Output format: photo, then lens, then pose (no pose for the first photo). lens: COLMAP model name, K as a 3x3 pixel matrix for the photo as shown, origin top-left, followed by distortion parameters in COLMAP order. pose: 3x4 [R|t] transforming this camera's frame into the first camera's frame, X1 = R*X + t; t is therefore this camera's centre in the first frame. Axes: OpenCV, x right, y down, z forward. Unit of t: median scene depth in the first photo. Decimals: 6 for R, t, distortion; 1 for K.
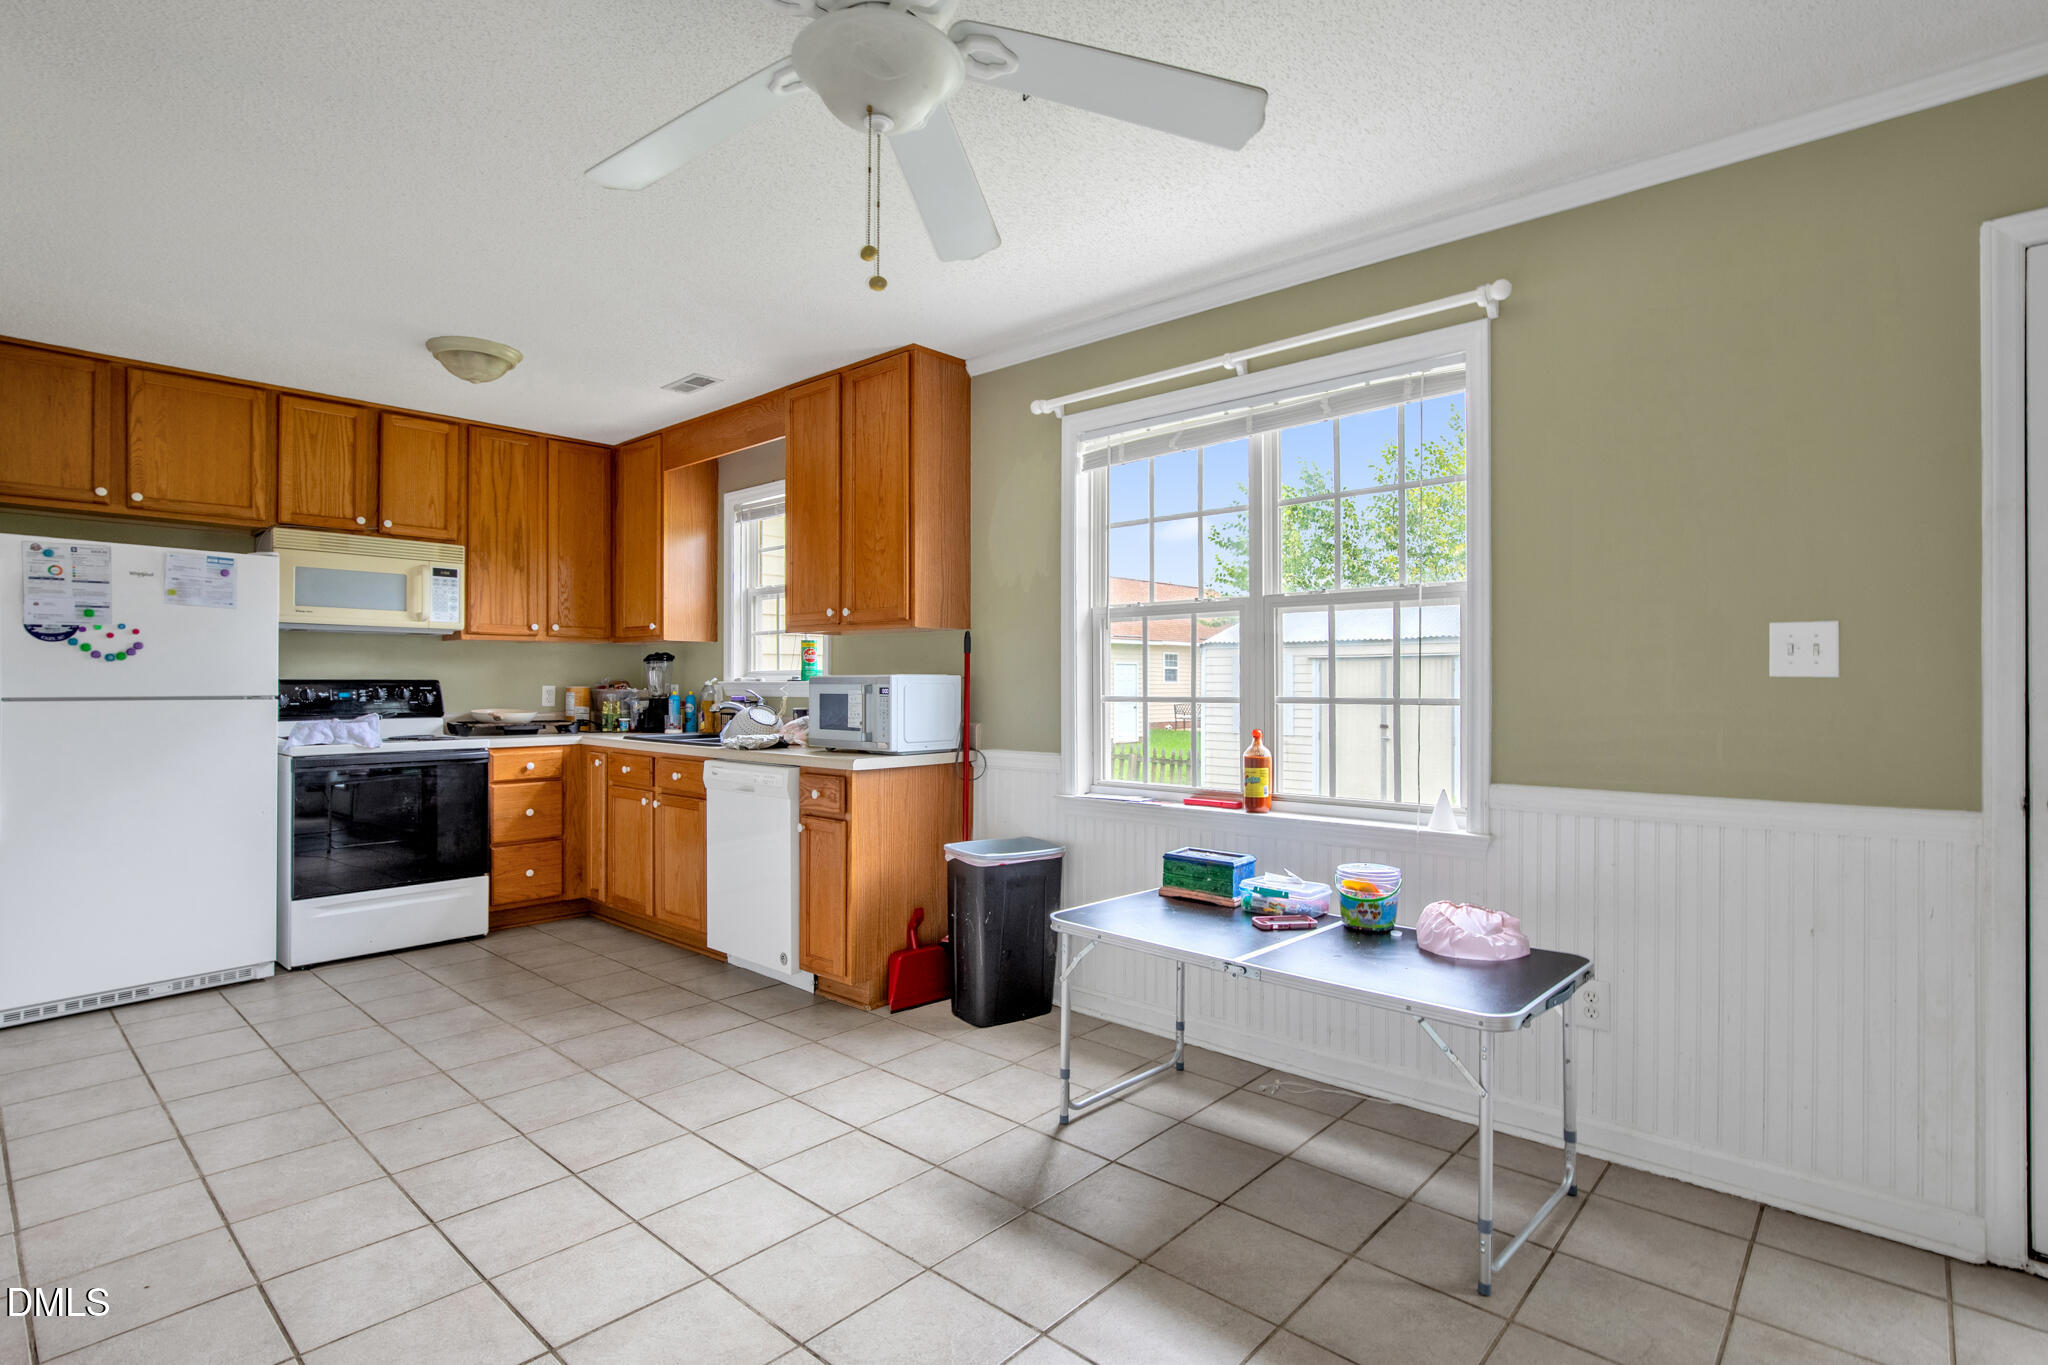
lens RADIAL K [[994.3, 0, 1024.0], [0, 994.3, 682.5], [0, 0, 1]] dist [-0.001461, -0.000238]
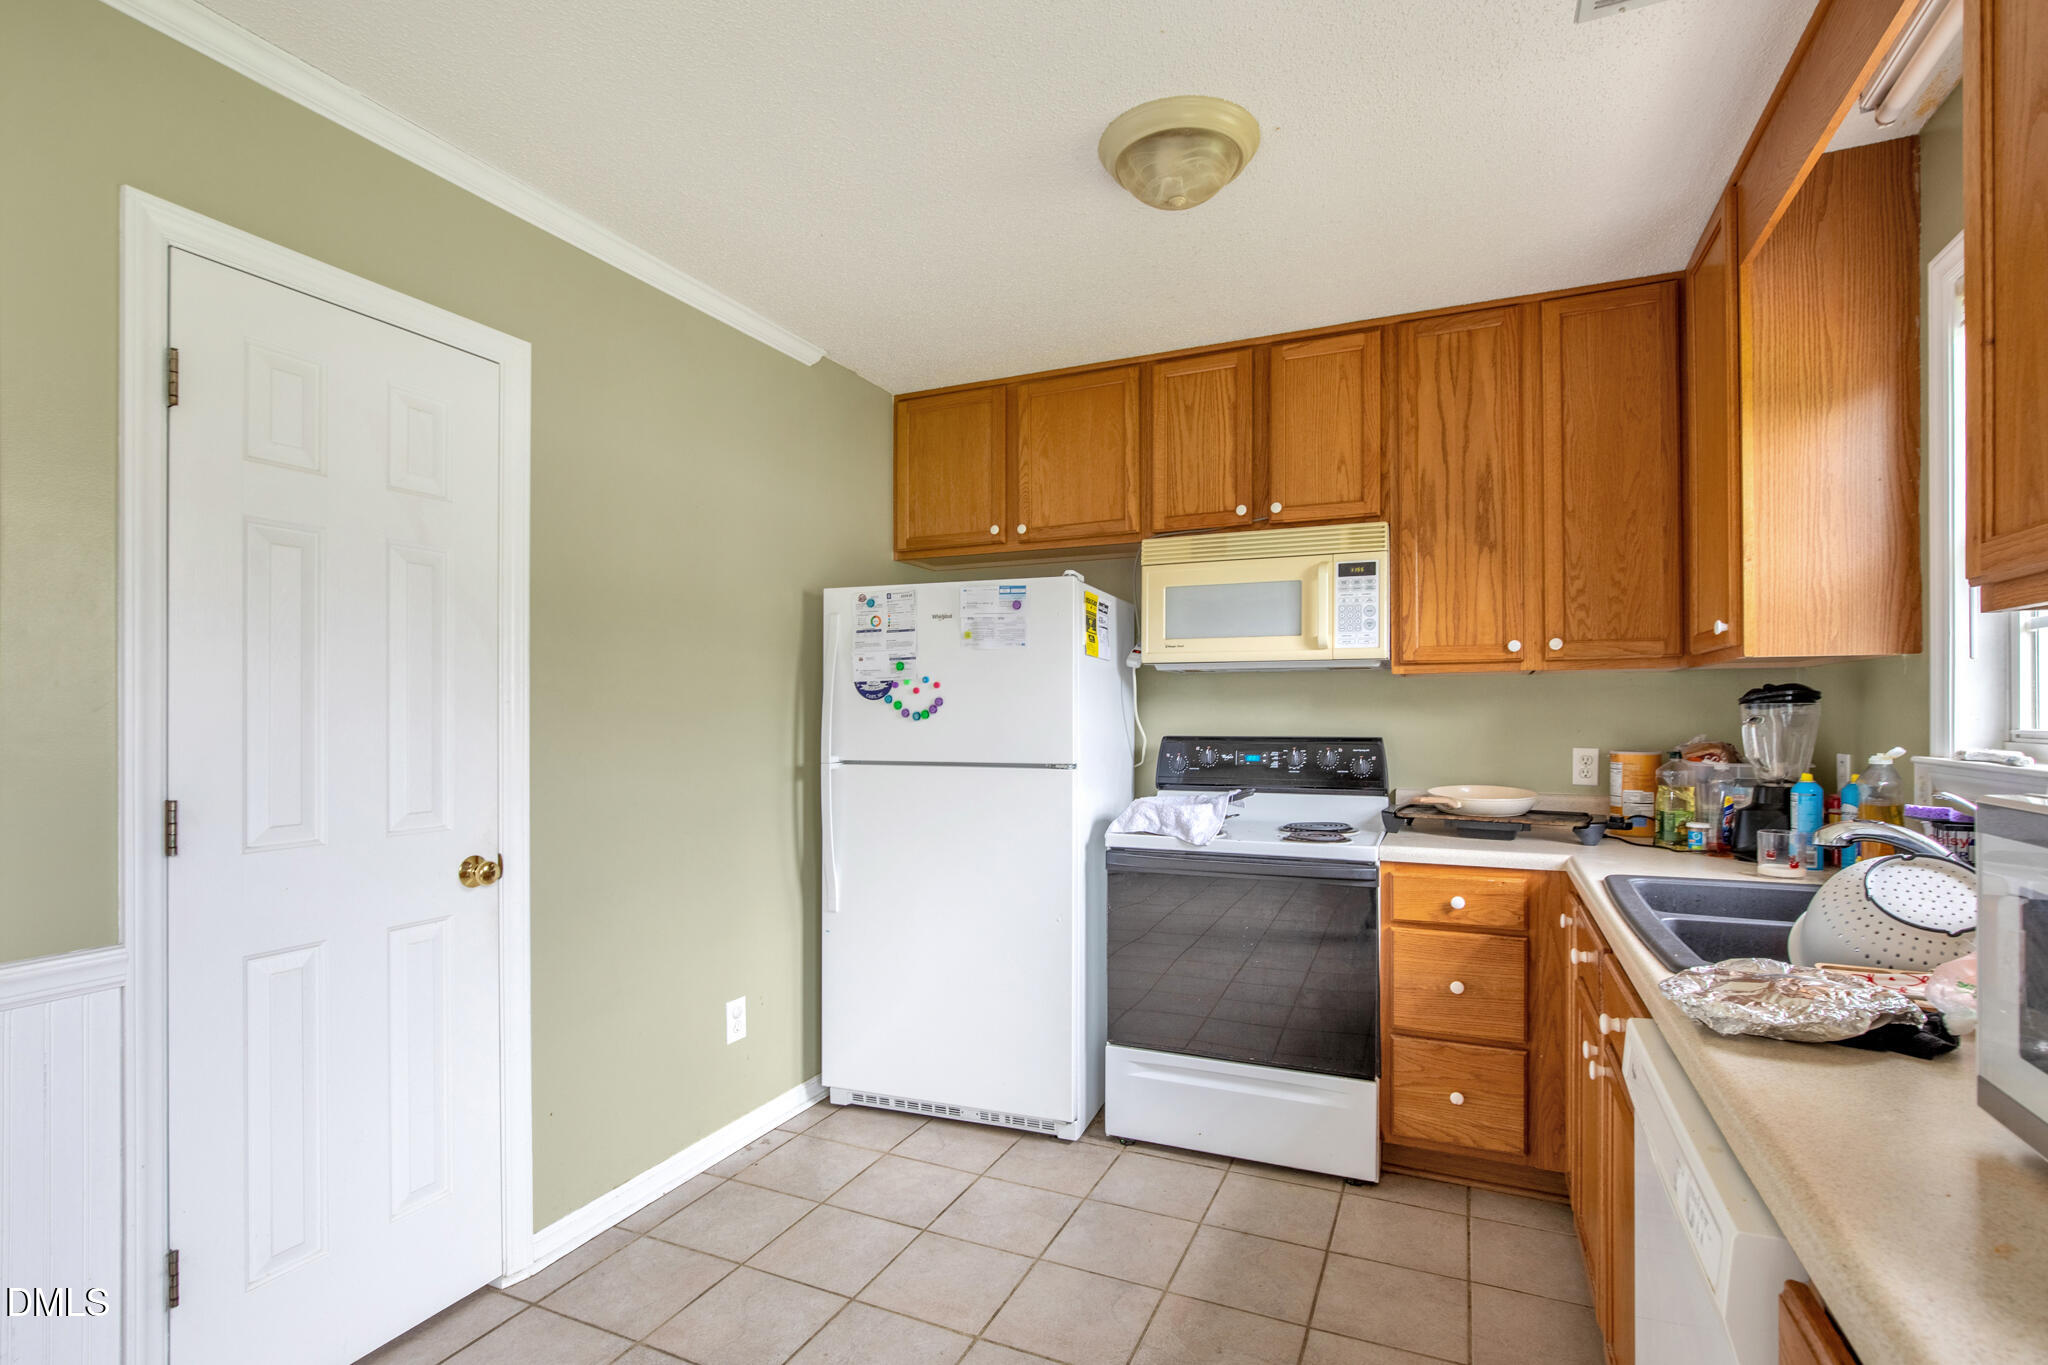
lens RADIAL K [[970.3, 0, 1022.9], [0, 970.3, 706.3], [0, 0, 1]] dist [-0.018382, -0.000295]
pose [[0.302323, -0.005015, -0.953192, -0.066130], [0.003449, 0.999985, -0.004167, -0.022968], [0.953199, -0.002028, 0.302335, 0.636943]]
